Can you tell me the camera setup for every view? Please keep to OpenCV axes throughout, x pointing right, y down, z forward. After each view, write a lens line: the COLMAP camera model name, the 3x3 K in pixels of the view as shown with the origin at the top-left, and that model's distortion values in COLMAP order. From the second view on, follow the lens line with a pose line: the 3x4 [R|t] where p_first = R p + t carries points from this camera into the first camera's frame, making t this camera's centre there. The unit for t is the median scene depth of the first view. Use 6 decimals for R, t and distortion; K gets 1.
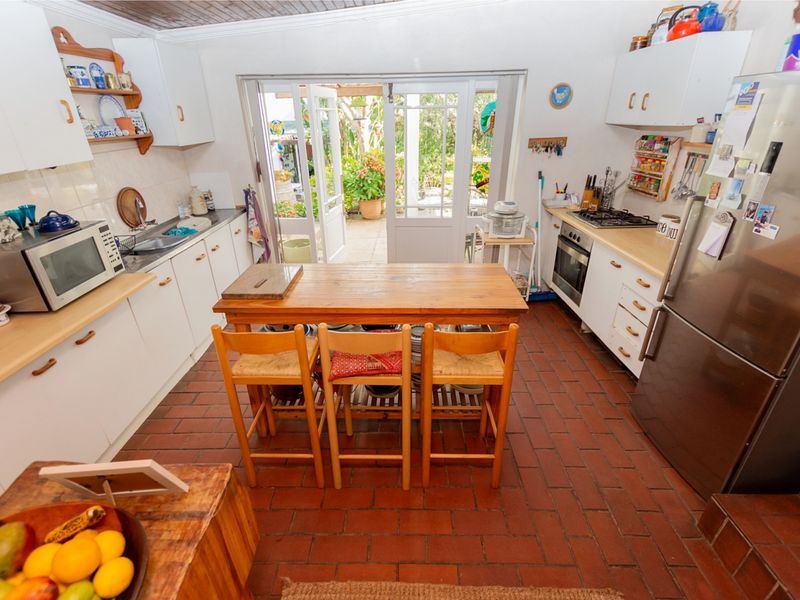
lens RADIAL K [[399.7, 0, 399.7], [0, 399.7, 306.4], [0, 0, 1]] dist [0.006613, 0.000697]
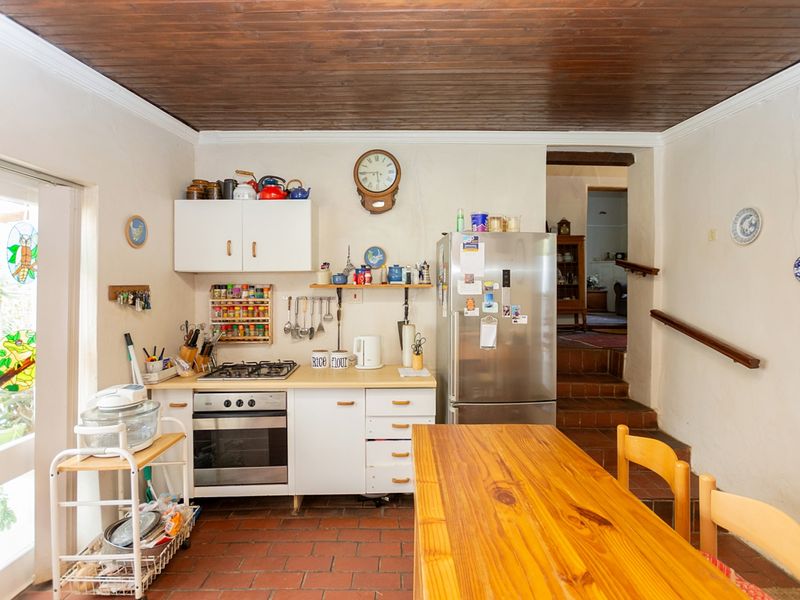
lens RADIAL K [[399.7, 0, 400.0], [0, 399.7, 295.1], [0, 0, 1]] dist [0.006613, 0.000697]
pose [[0.004701, -0.000190, 0.999989, -0.310773], [0.435092, 0.900384, -0.001874, -0.219452], [-0.900374, 0.435096, 0.004315, 0.626818]]
